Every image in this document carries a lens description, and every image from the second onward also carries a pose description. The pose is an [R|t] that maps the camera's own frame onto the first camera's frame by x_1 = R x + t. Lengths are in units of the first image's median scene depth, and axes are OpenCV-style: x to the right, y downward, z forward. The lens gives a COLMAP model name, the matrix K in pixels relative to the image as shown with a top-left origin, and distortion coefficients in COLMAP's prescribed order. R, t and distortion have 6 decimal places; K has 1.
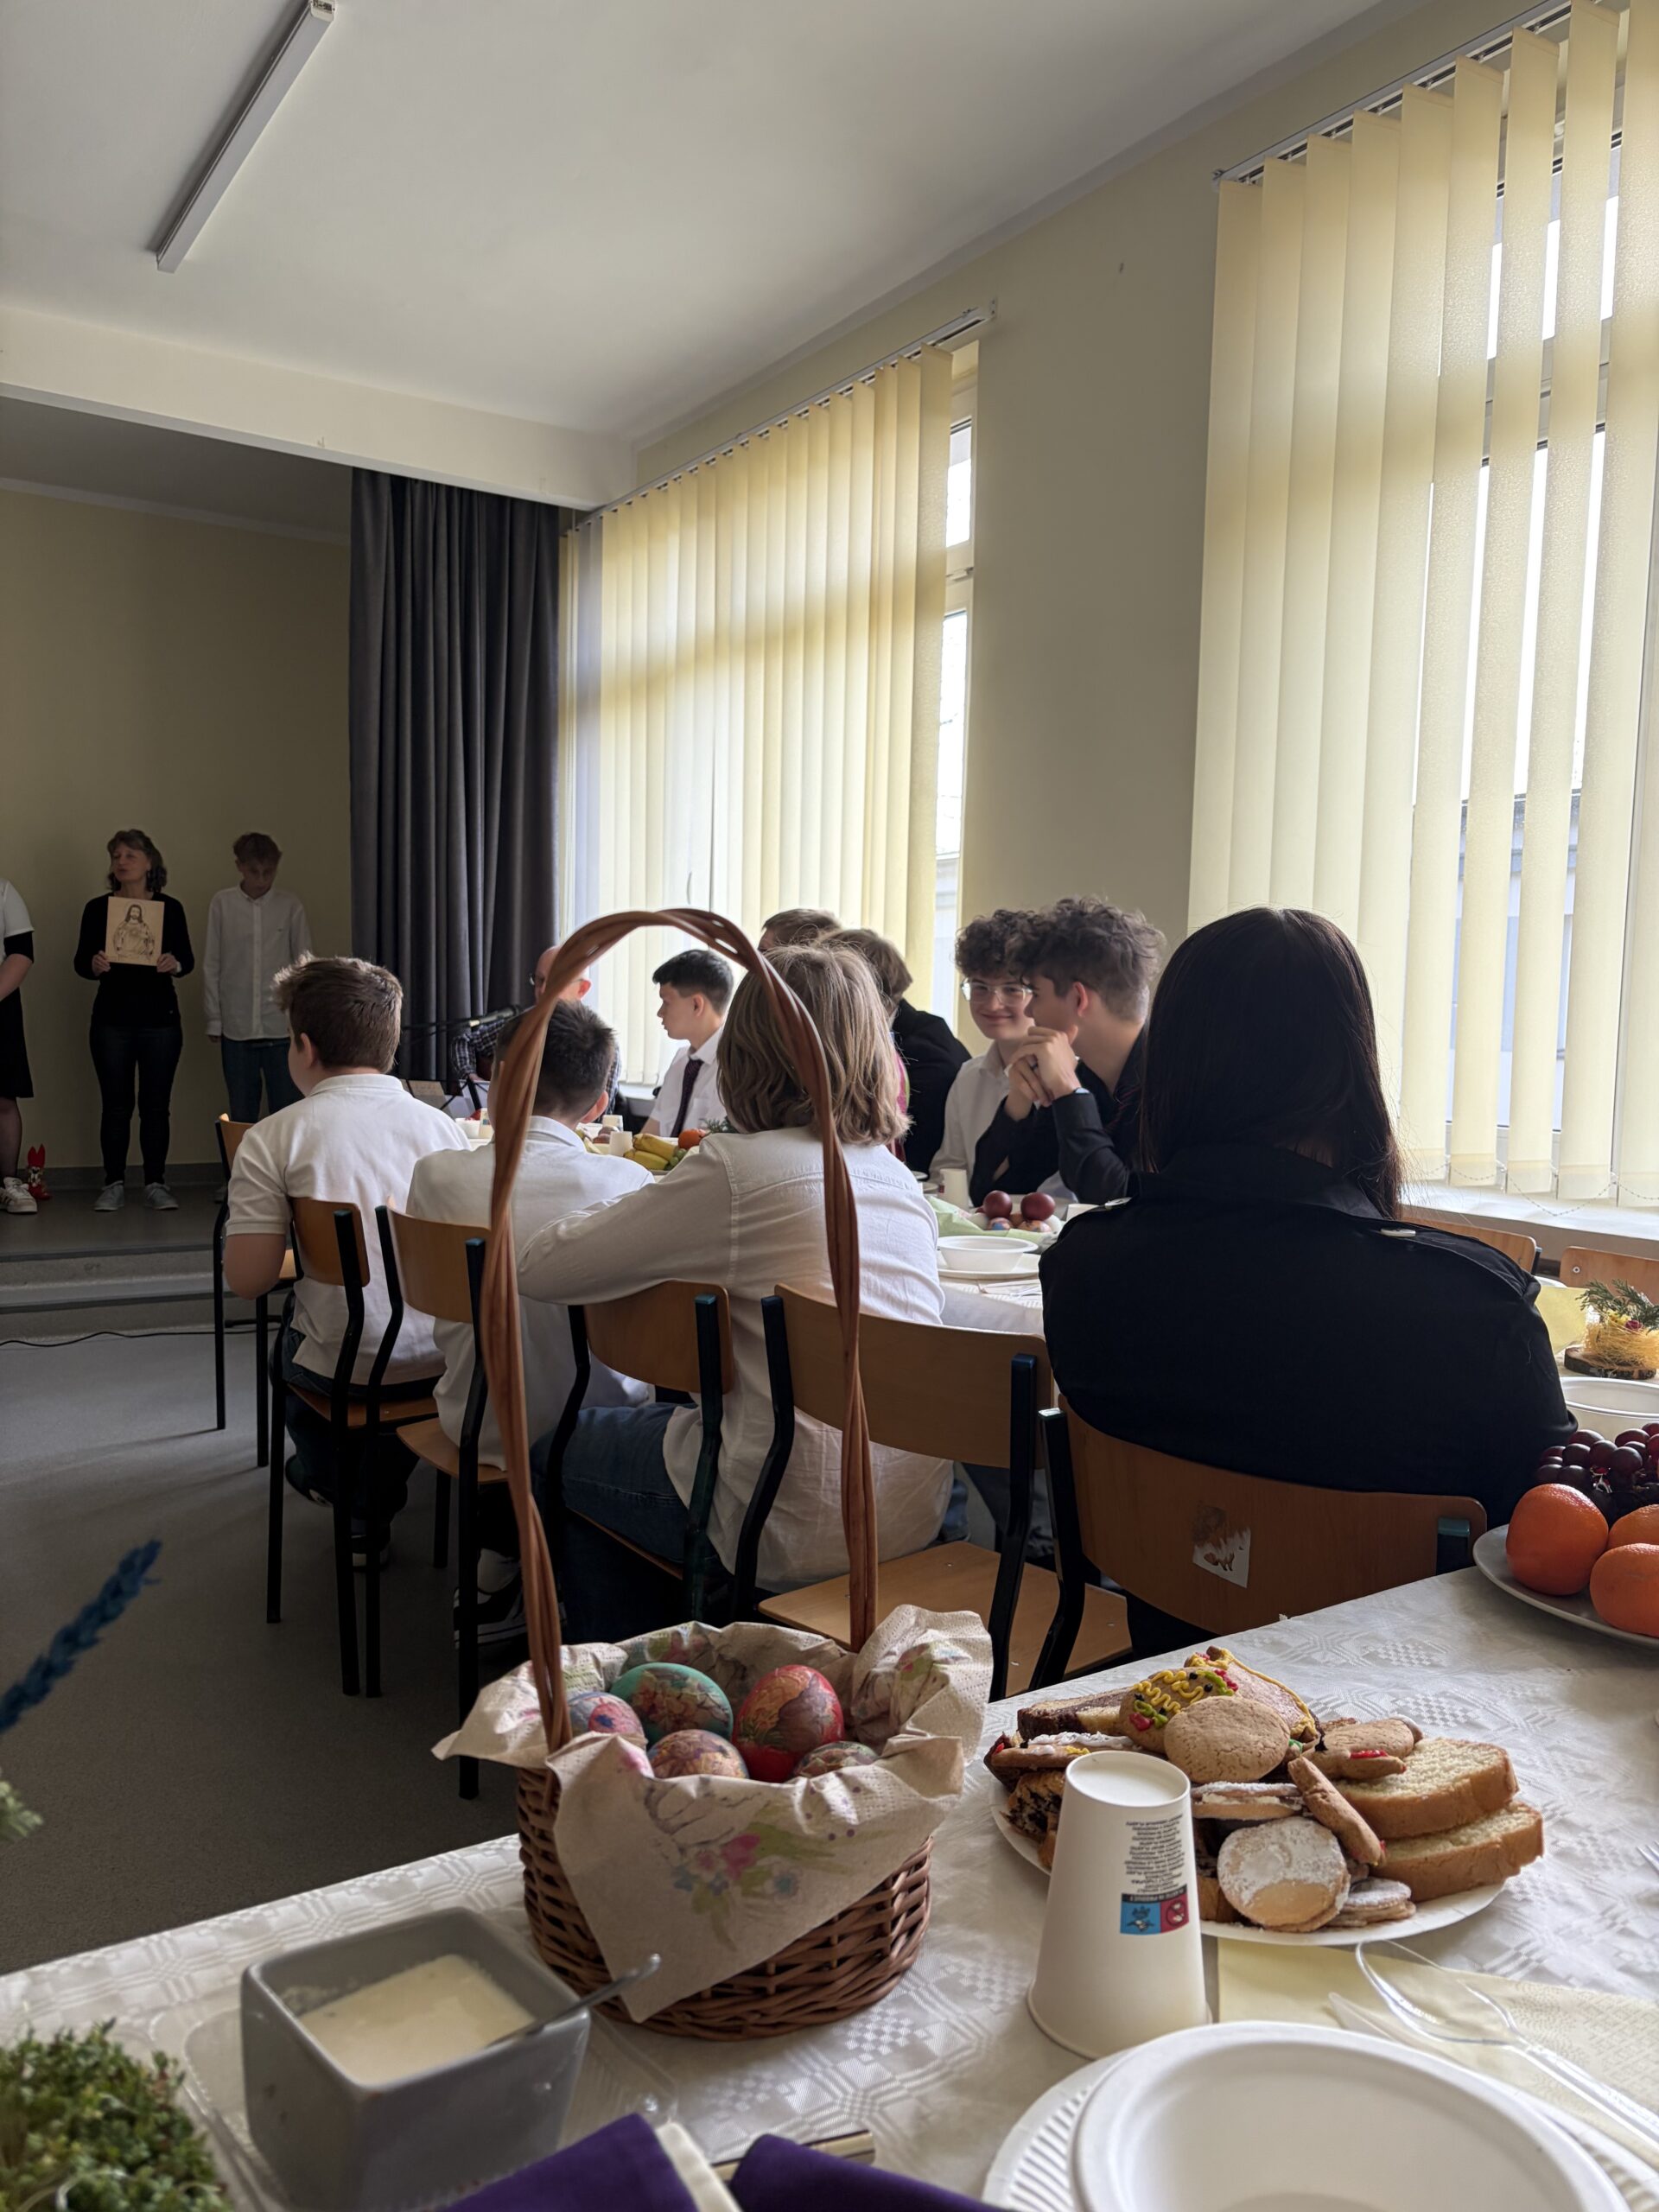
lens RADIAL K [[1718.9, 0, 829.5], [0, 1718.9, 1106.0], [0, 0, 1]] dist [0.029583, 0.011425]
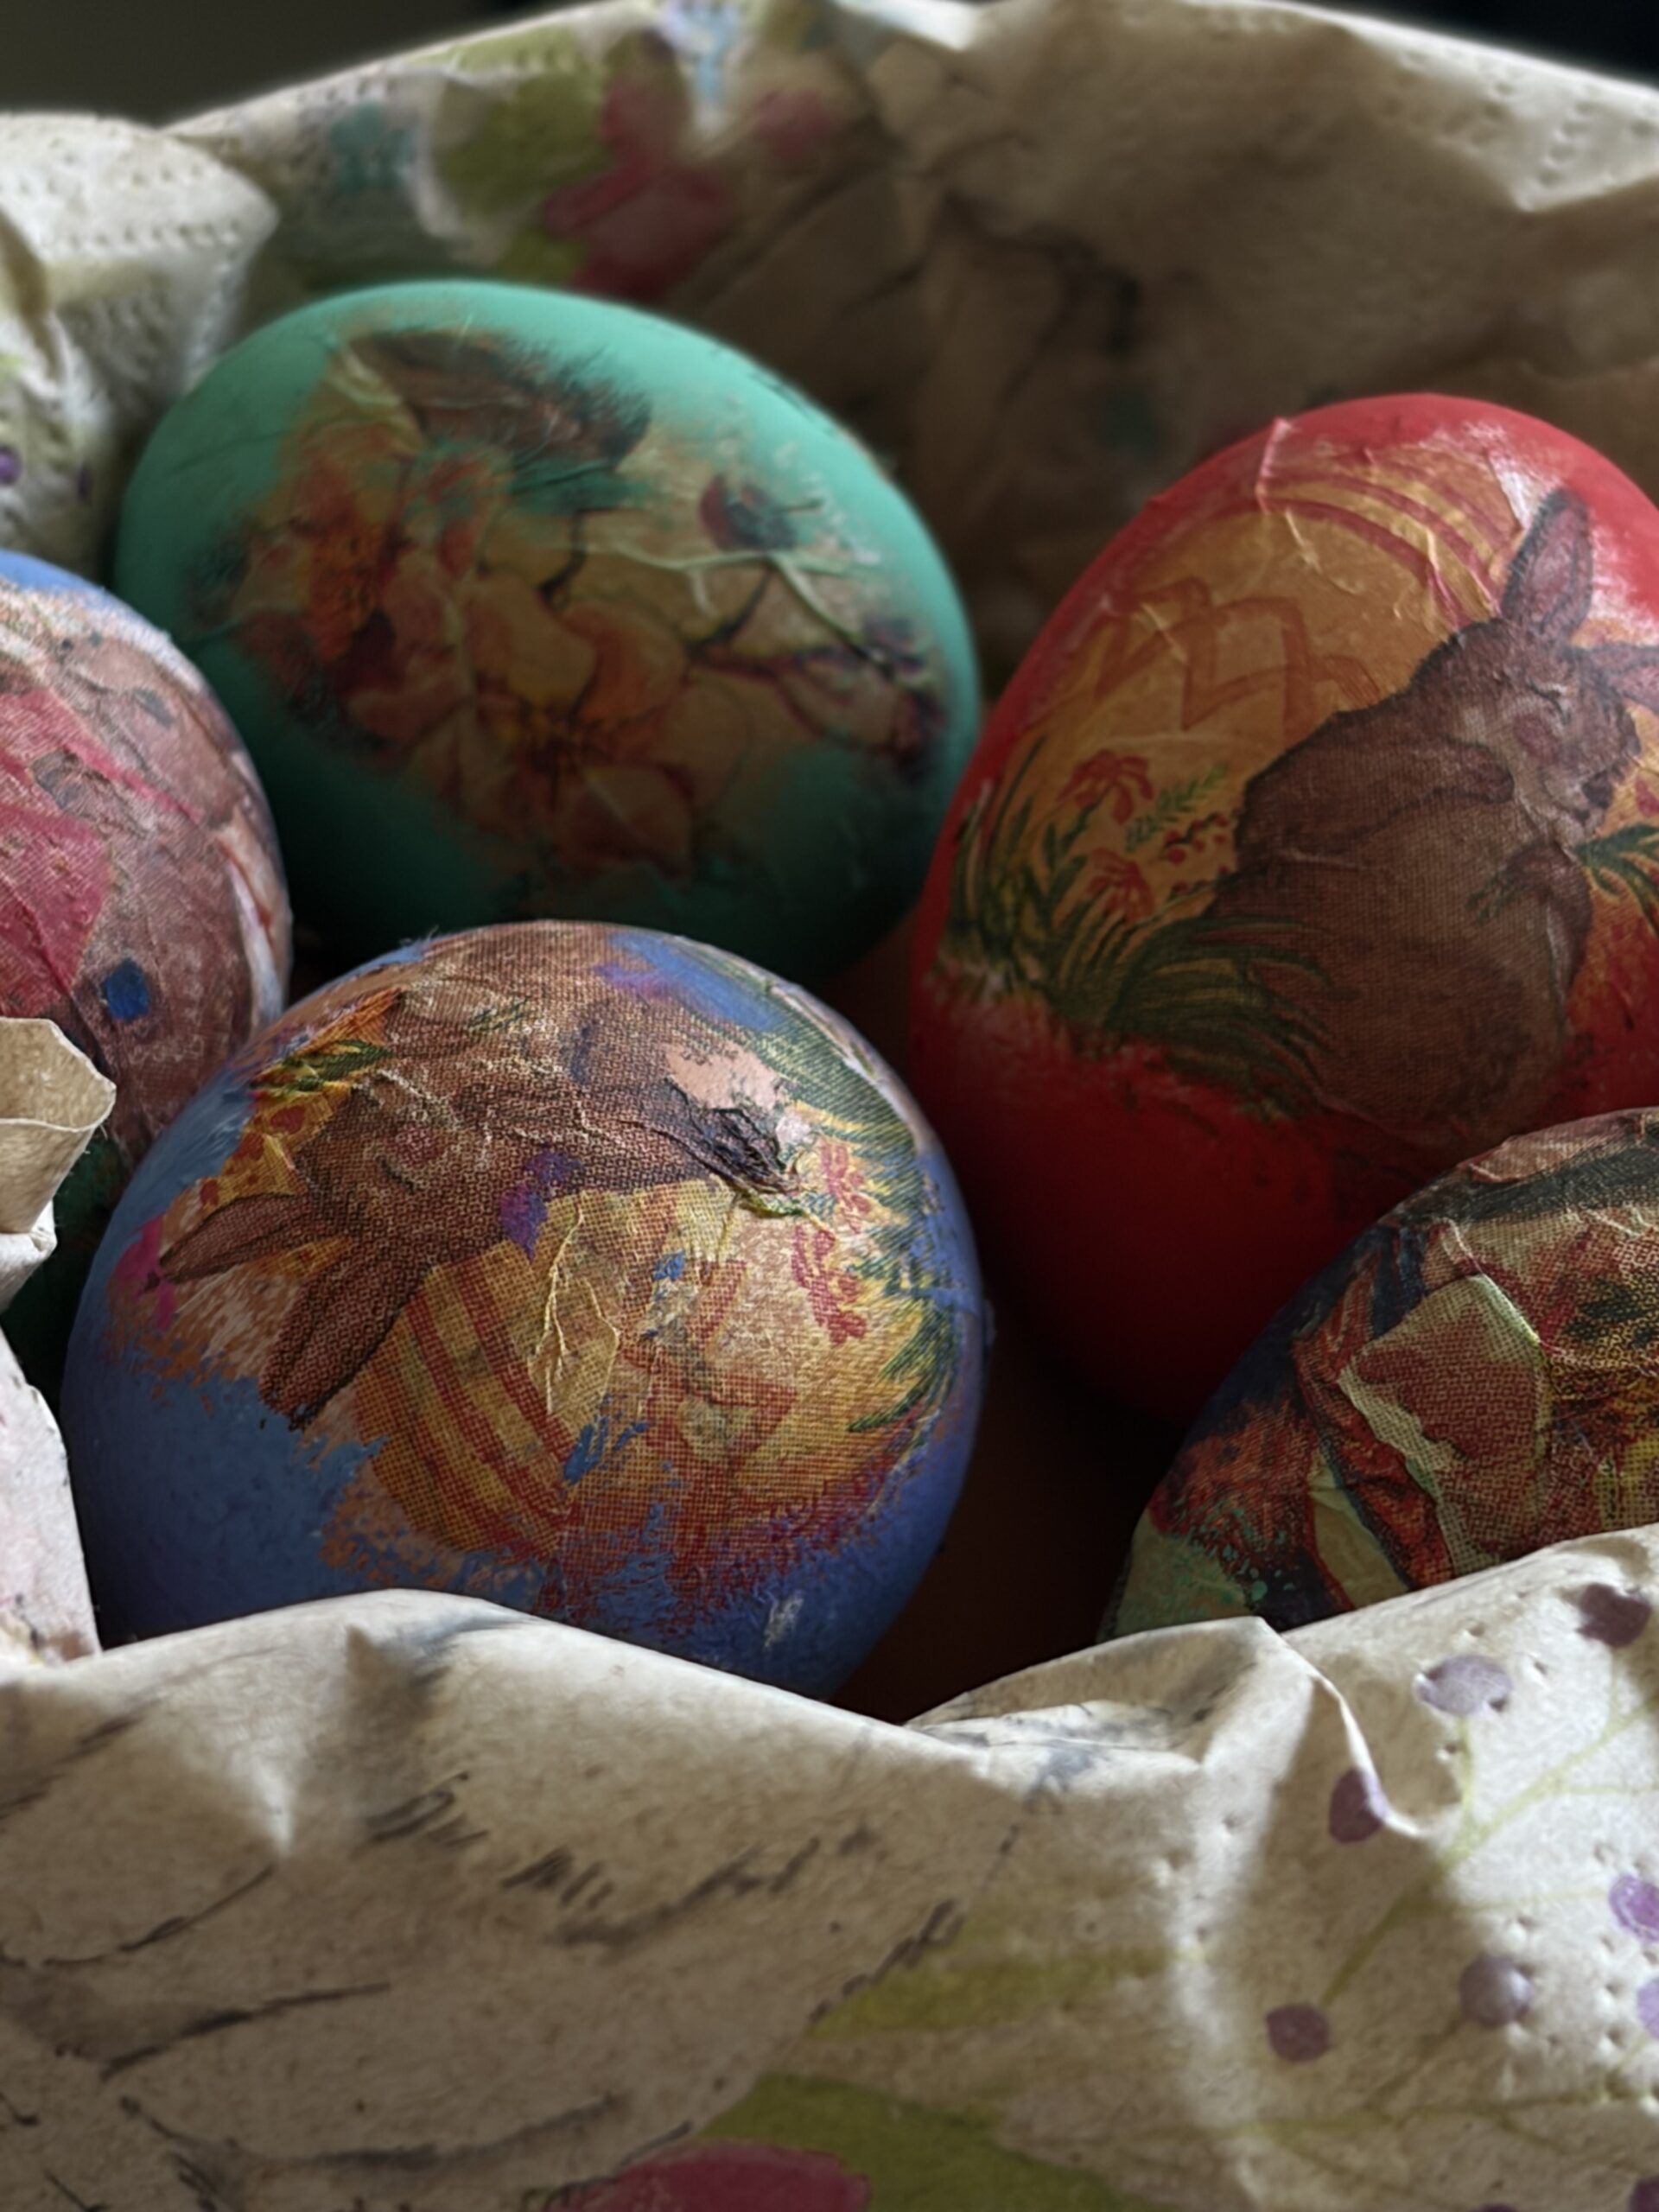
lens RADIAL K [[5653.9, 0, 829.5], [0, 5653.9, 1106.0], [0, 0, 1]] dist [0.150139, 1.387377]
pose [[0.982004, 0.078888, -0.171595, 0.013545], [0.027891, 0.838045, 0.544888, 0.126062], [0.186790, -0.539868, 0.820763, 0.580026]]
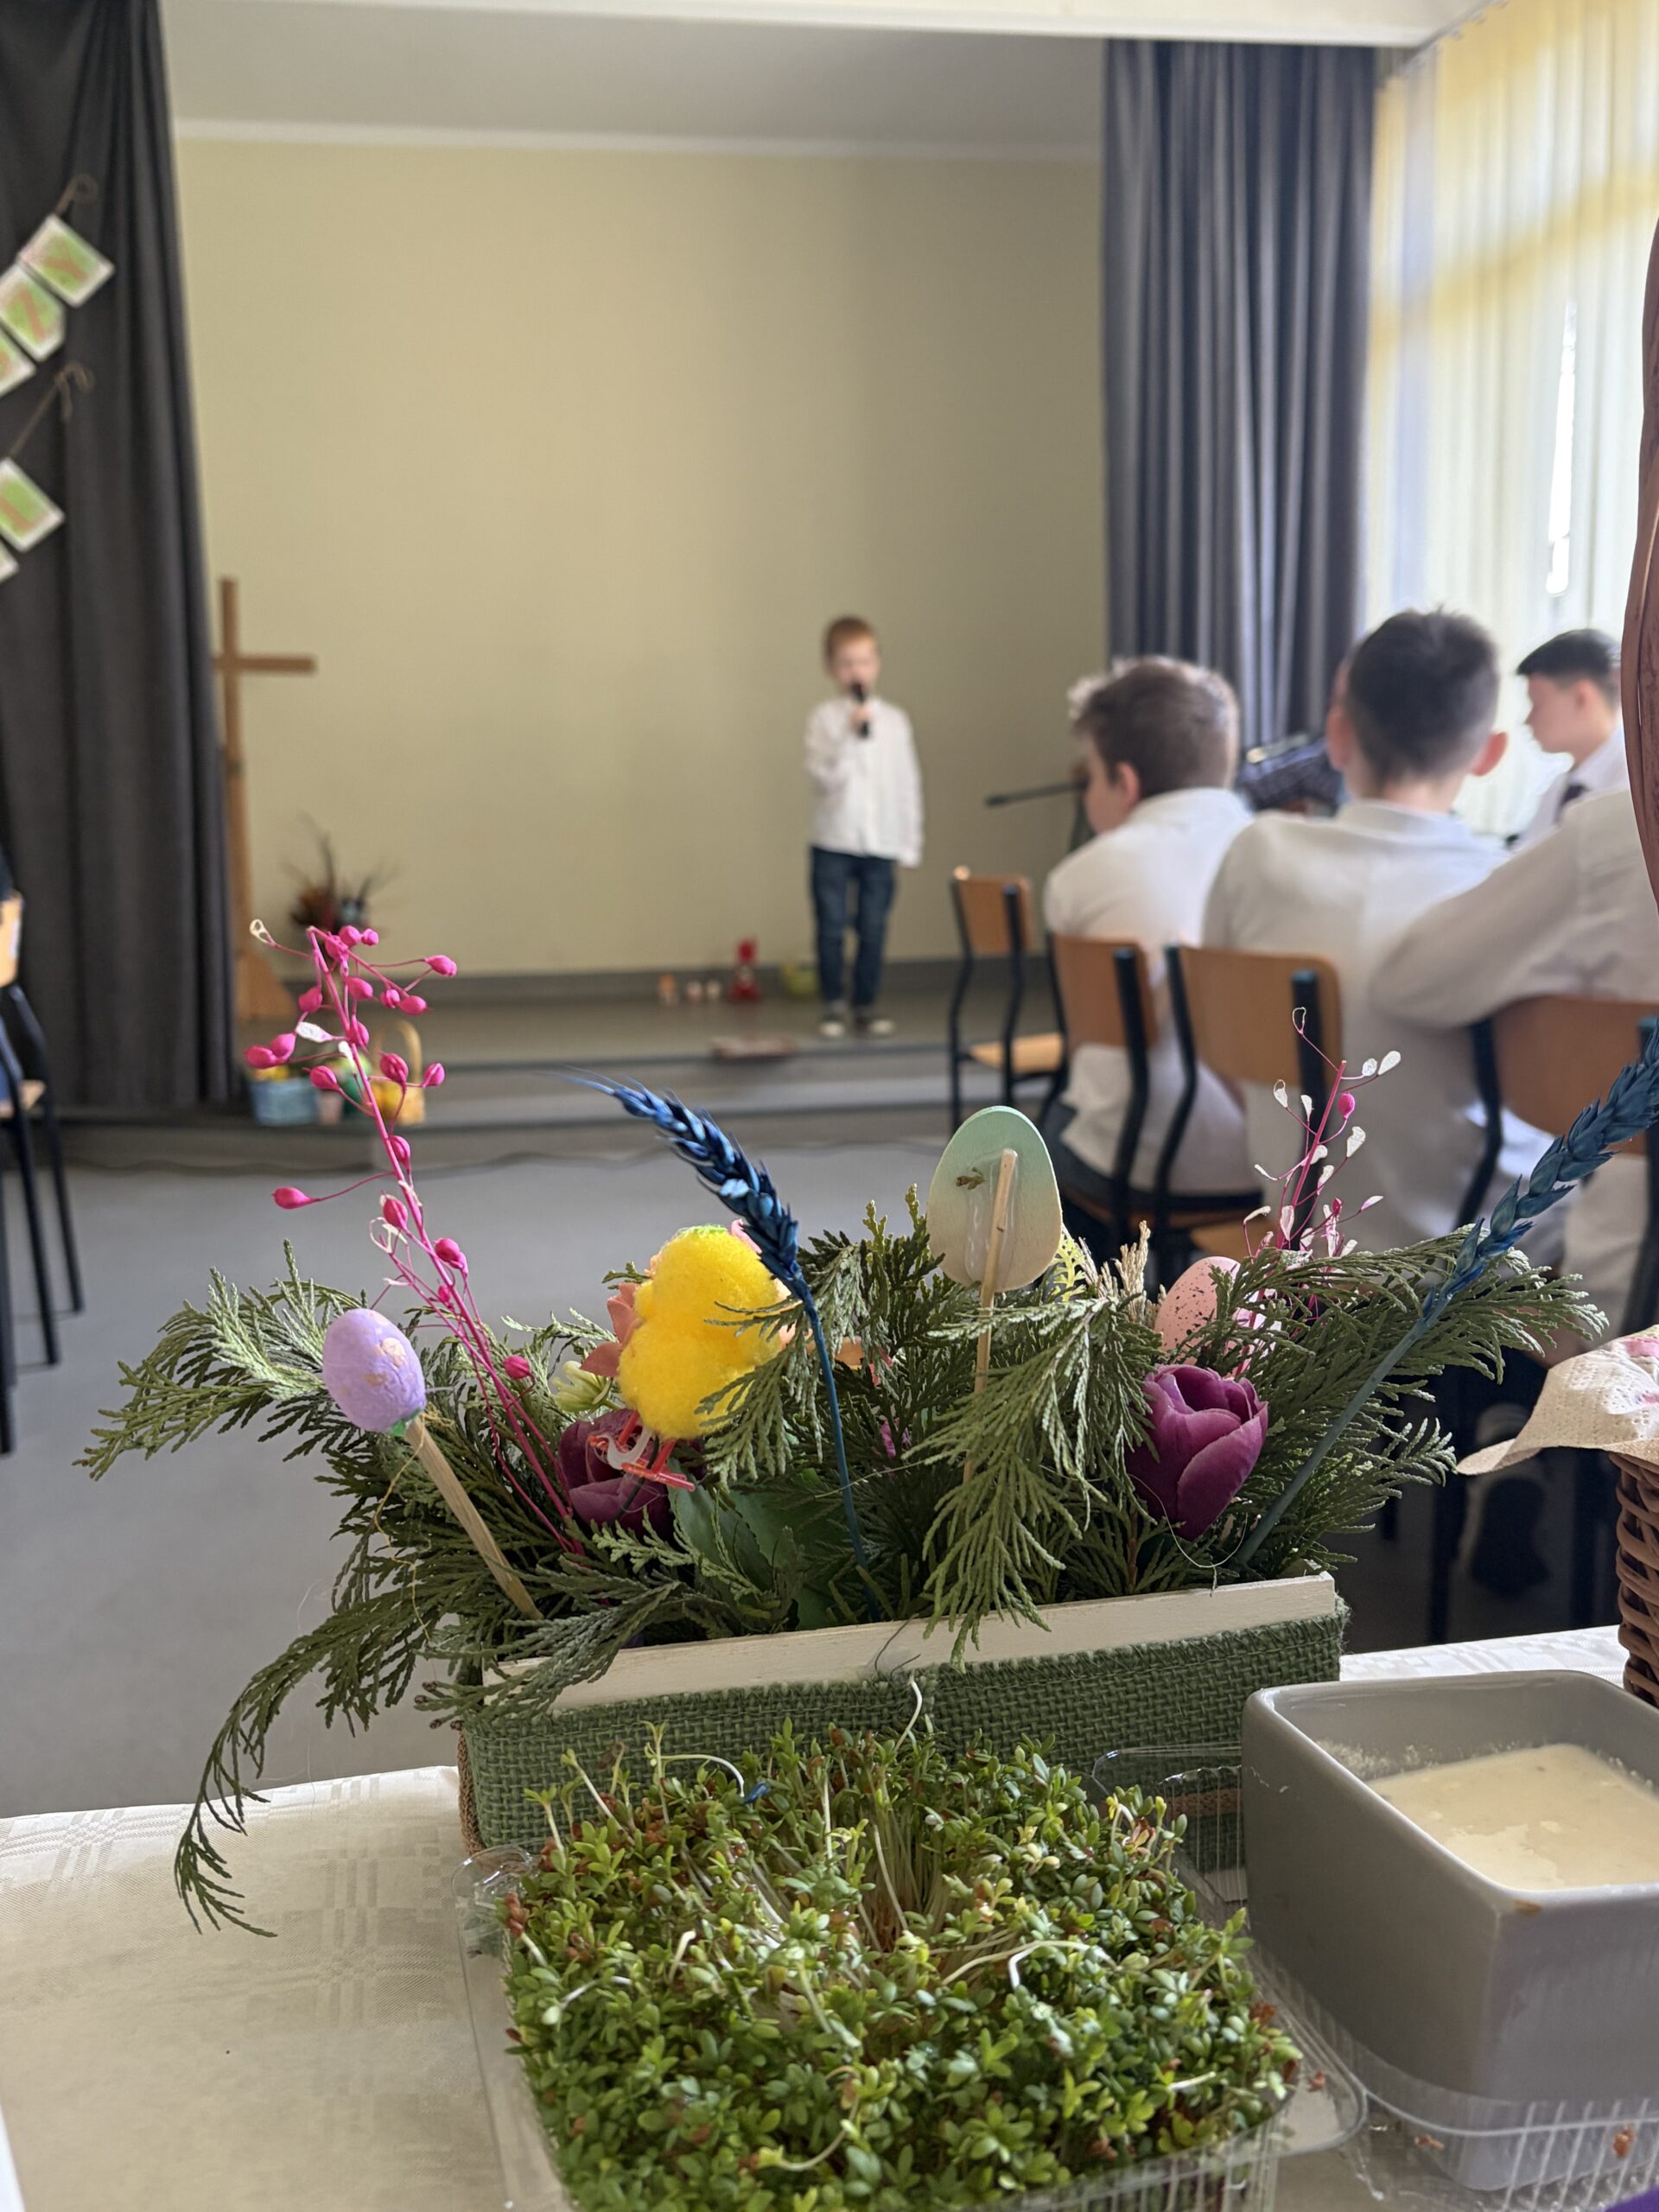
lens RADIAL K [[2160.1, 0, 829.5], [0, 2160.1, 1106.0], [0, 0, 1]] dist [0.122937, -0.314071]
pose [[0.925290, 0.014677, -0.378977, -0.135174], [0.019187, 0.996160, 0.085424, 0.163111], [0.378775, -0.086313, 0.921455, 0.193385]]
